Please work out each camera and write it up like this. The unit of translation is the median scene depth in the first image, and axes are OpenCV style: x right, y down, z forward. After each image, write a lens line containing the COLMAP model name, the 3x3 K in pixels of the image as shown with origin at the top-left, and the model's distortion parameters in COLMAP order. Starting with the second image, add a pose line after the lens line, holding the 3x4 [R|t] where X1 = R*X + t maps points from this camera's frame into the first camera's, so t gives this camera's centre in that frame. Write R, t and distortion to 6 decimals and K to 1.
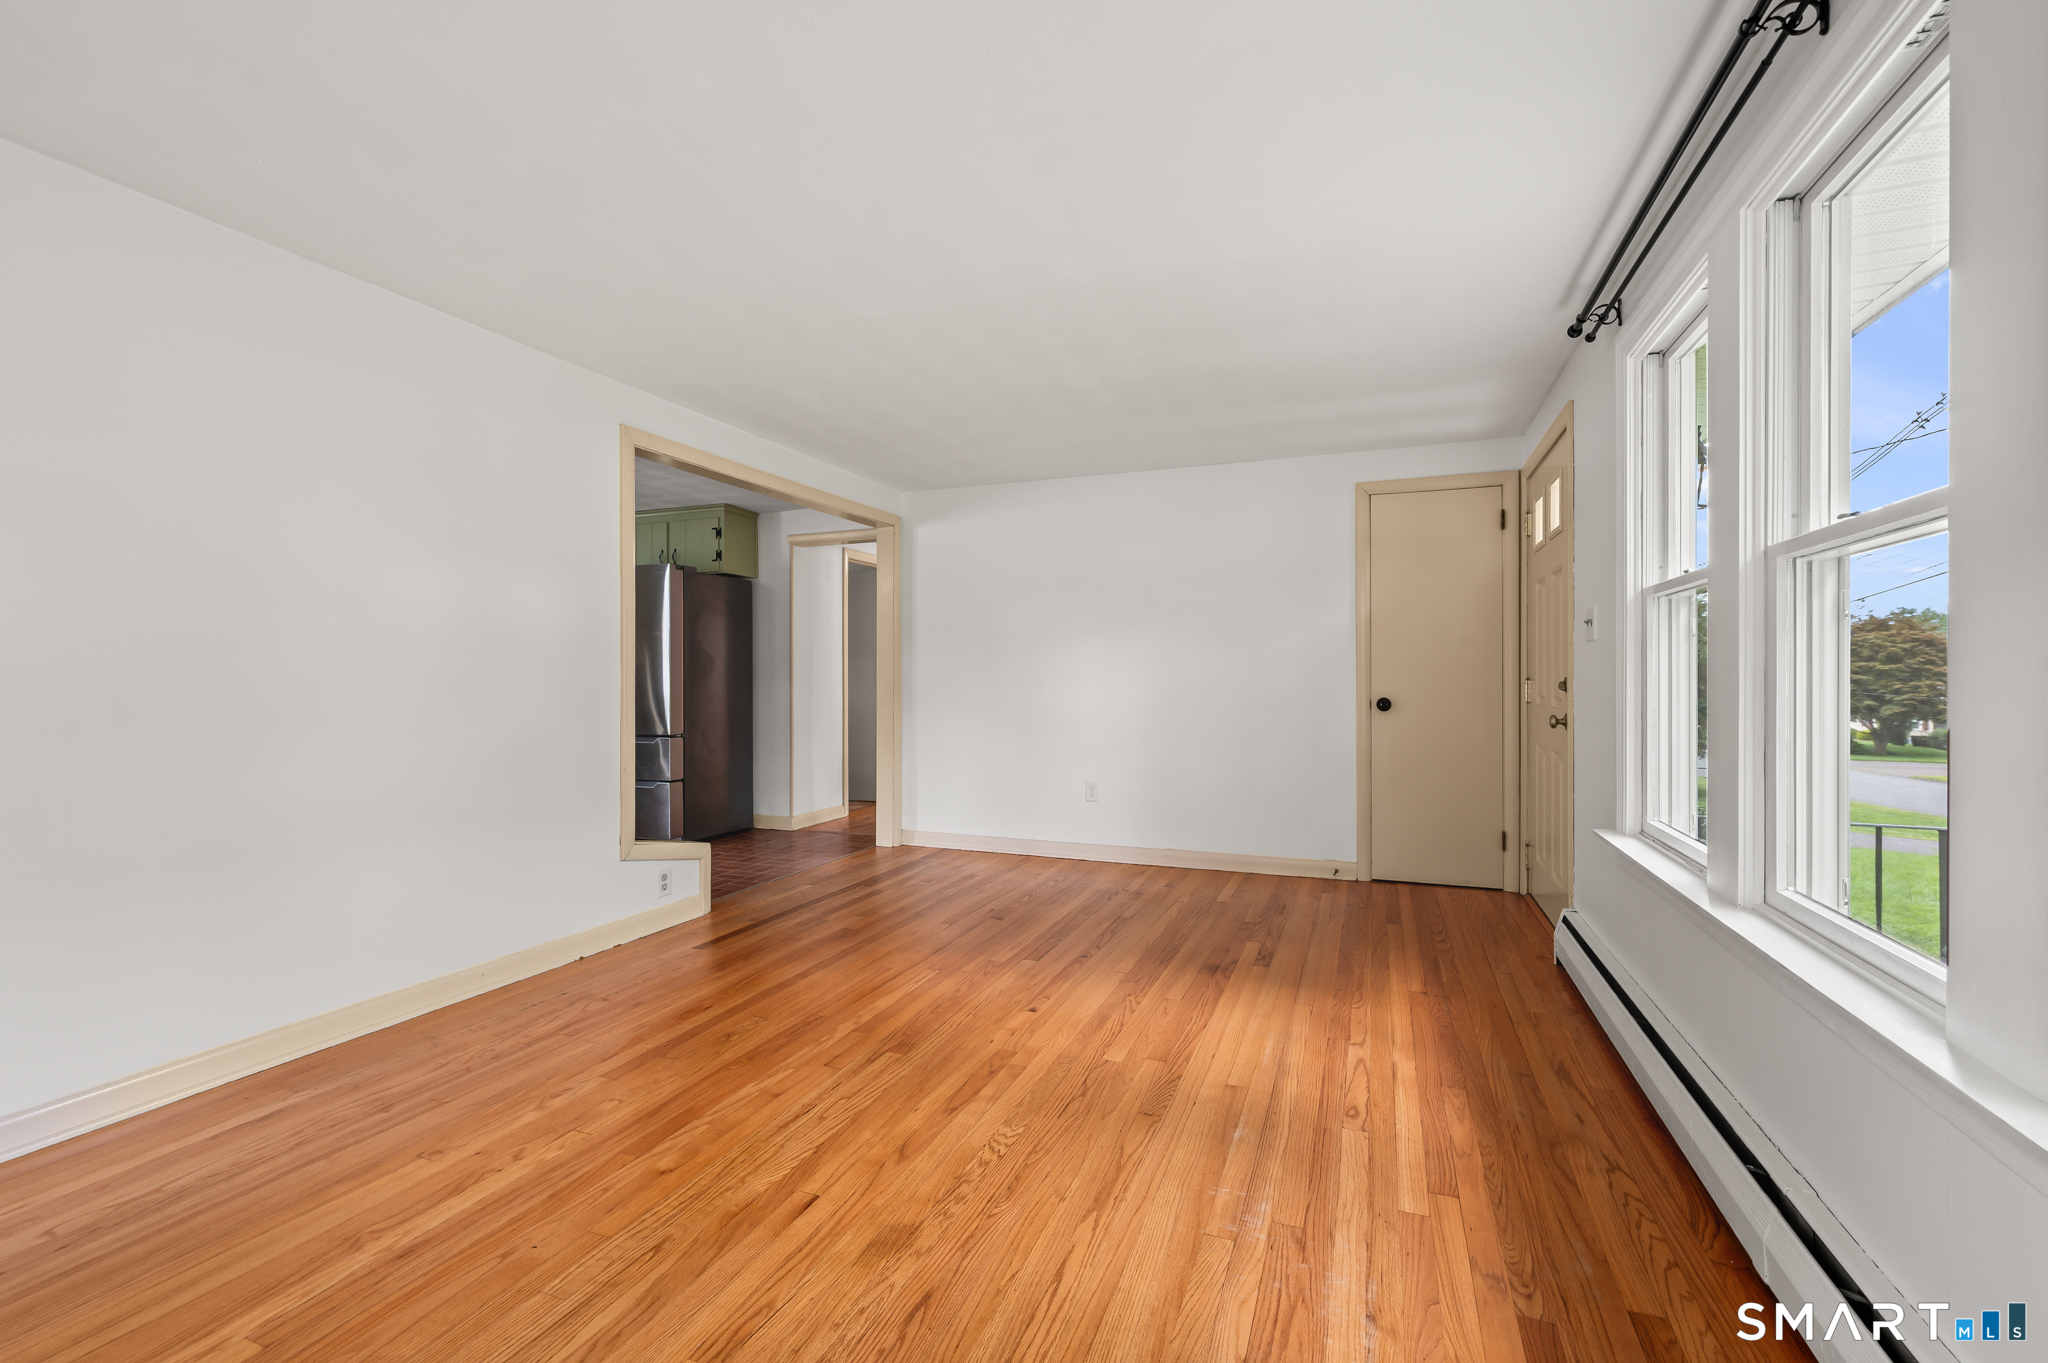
lens RADIAL K [[821.8, 0, 1031.2], [0, 821.8, 673.8], [0, 0, 1]] dist [0.000392, -0.000220]
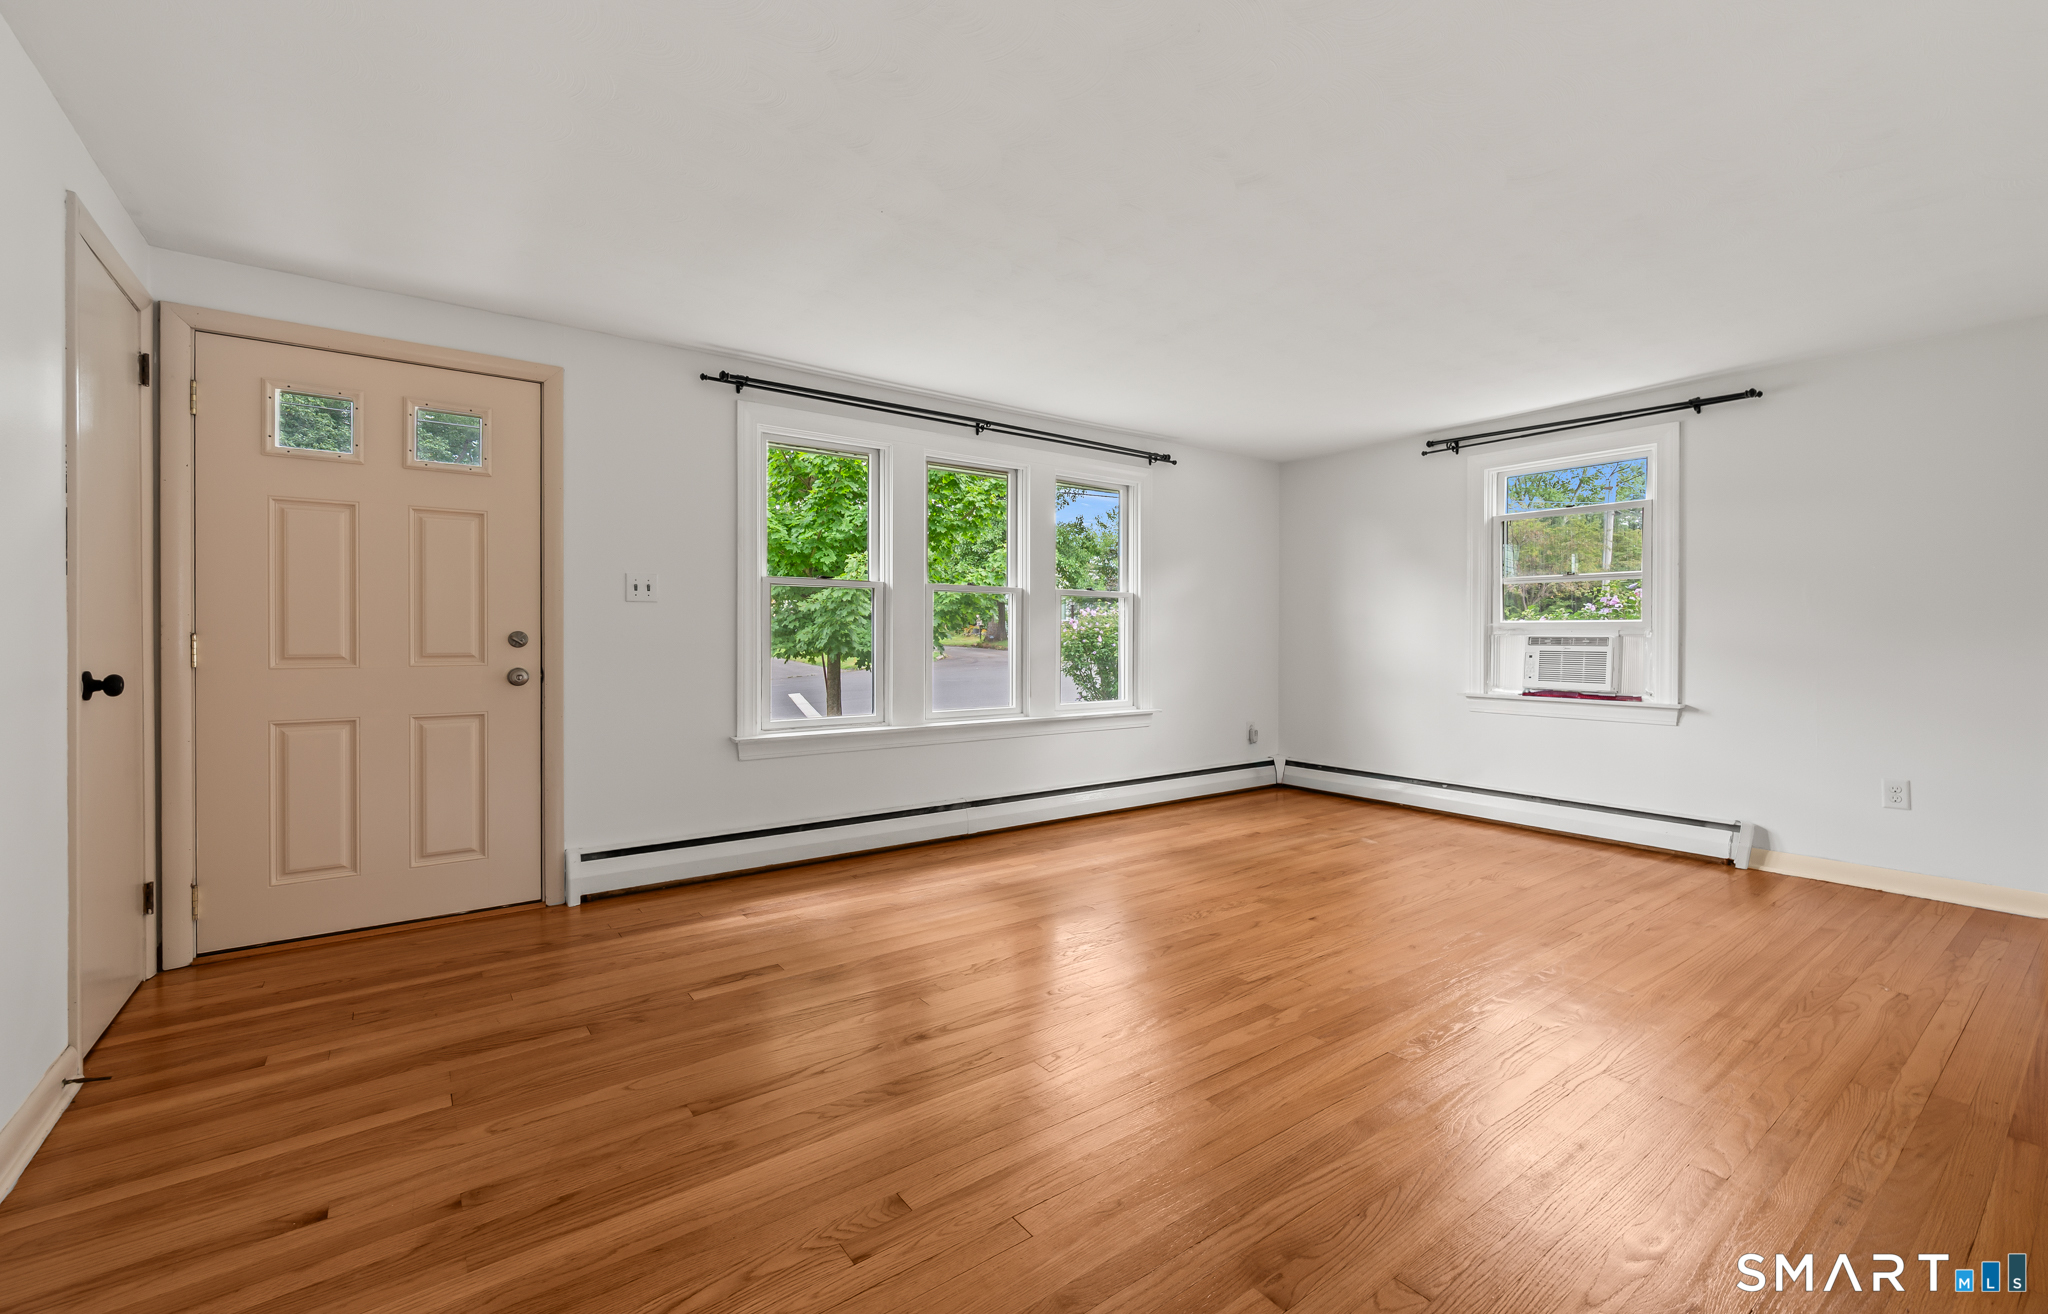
lens RADIAL K [[811.1, 0, 1025.5], [0, 811.1, 644.5], [0, 0, 1]] dist [0.002406, 0.000269]
pose [[-0.849935, -0.008354, 0.526822, -0.438048], [-0.003952, 0.999947, 0.009479, 0.020641], [-0.526873, 0.005975, -0.849923, 1.869998]]
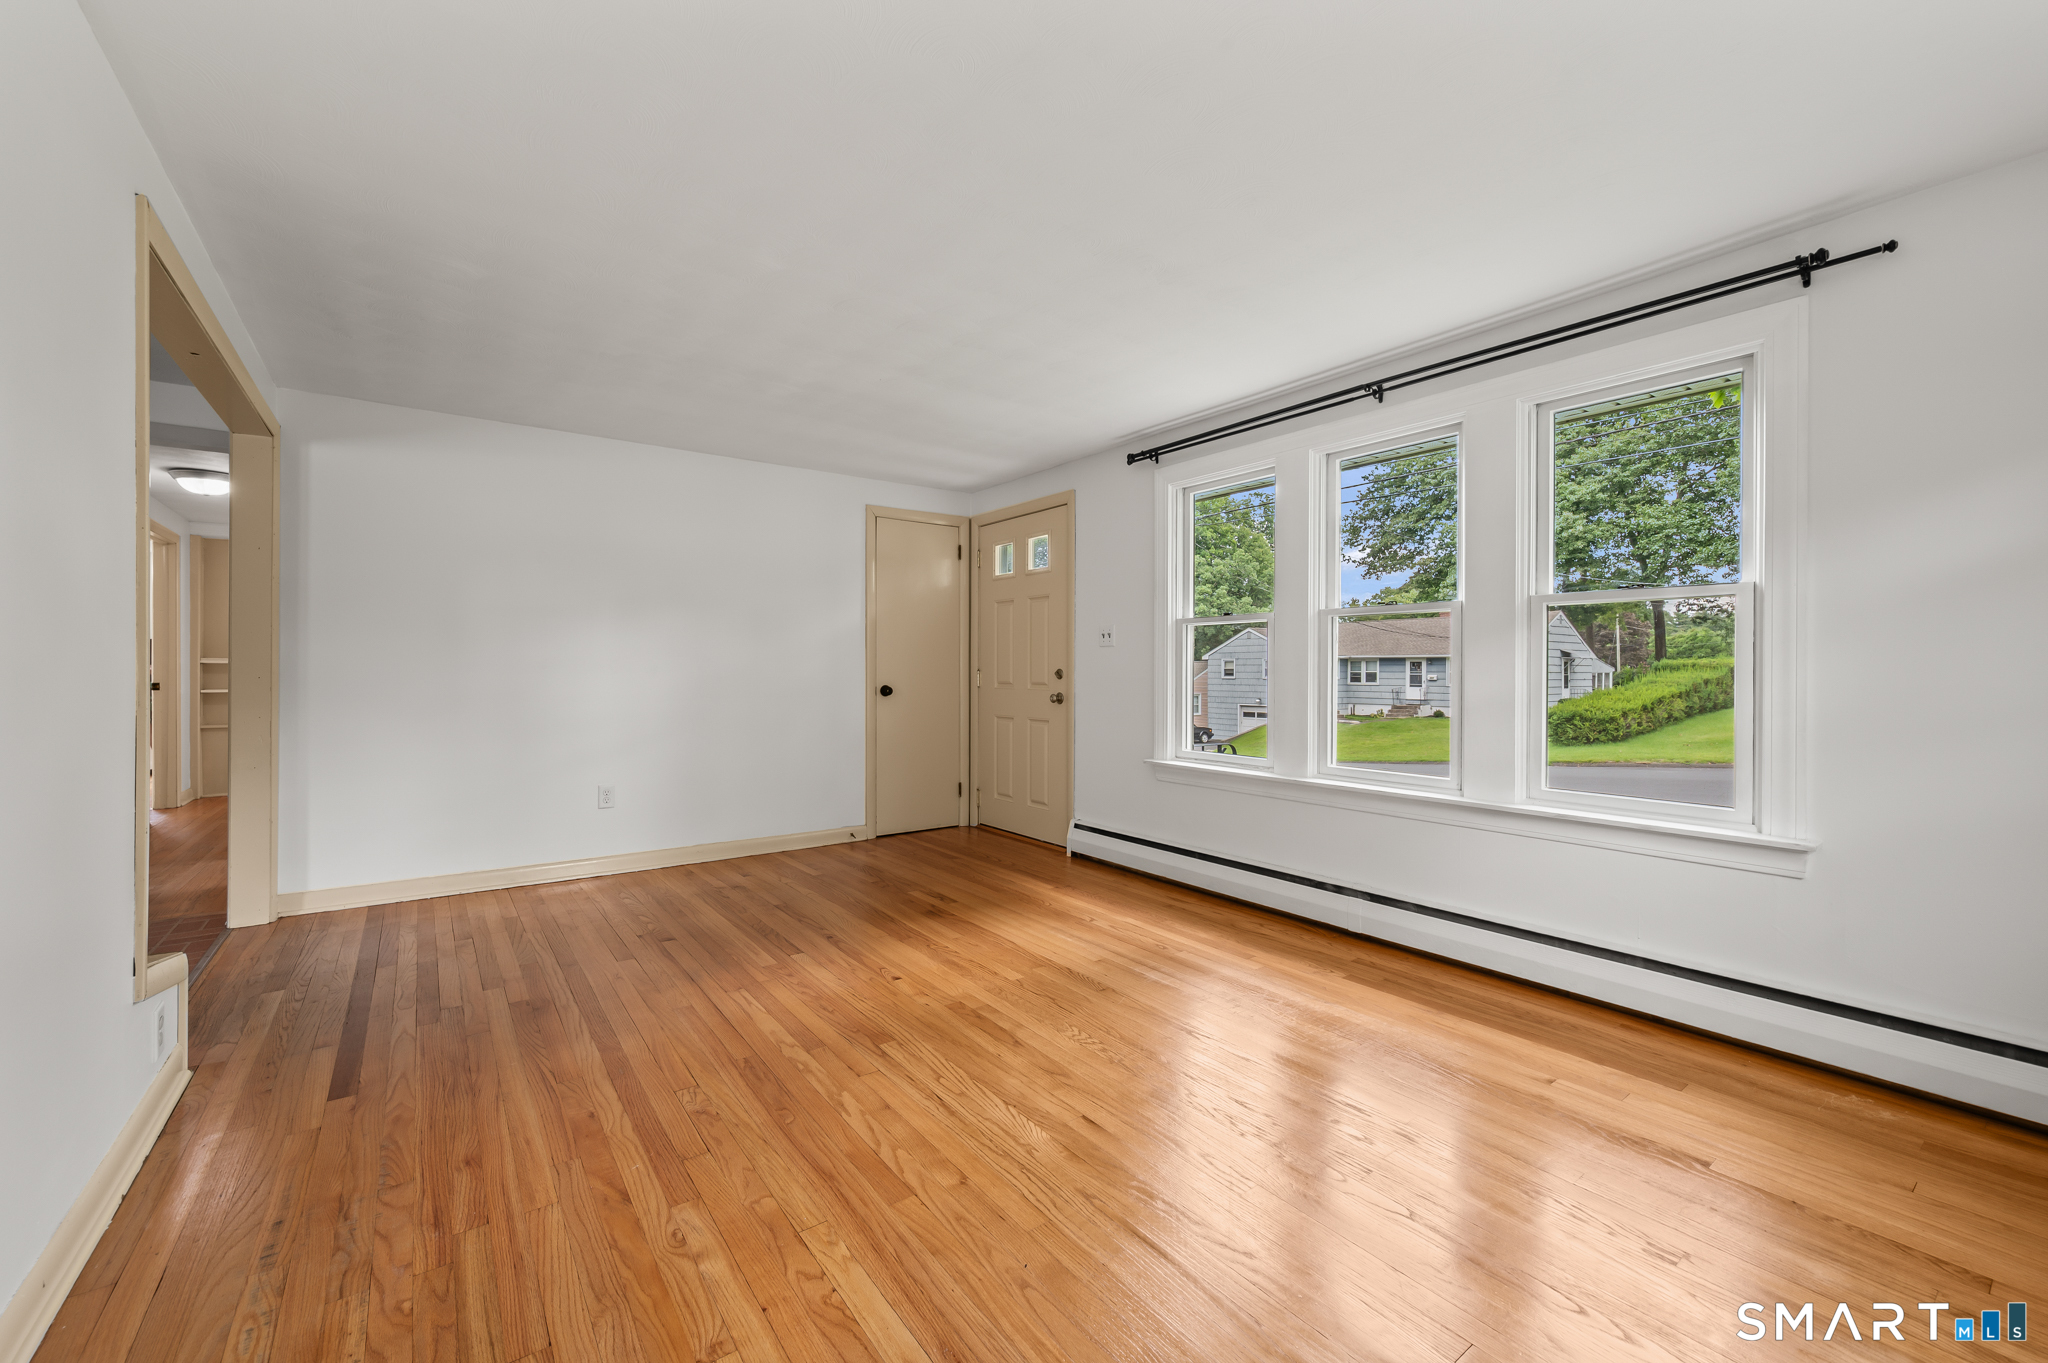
lens RADIAL K [[855.7, 0, 1024.0], [0, 855.7, 681.5], [0, 0, 1]] dist [-0.001429, -0.000434]
pose [[0.527730, -0.008847, 0.849366, -0.861623], [-0.006554, 0.999874, 0.014486, 0.017216], [-0.849387, -0.013211, 0.527606, 0.307455]]
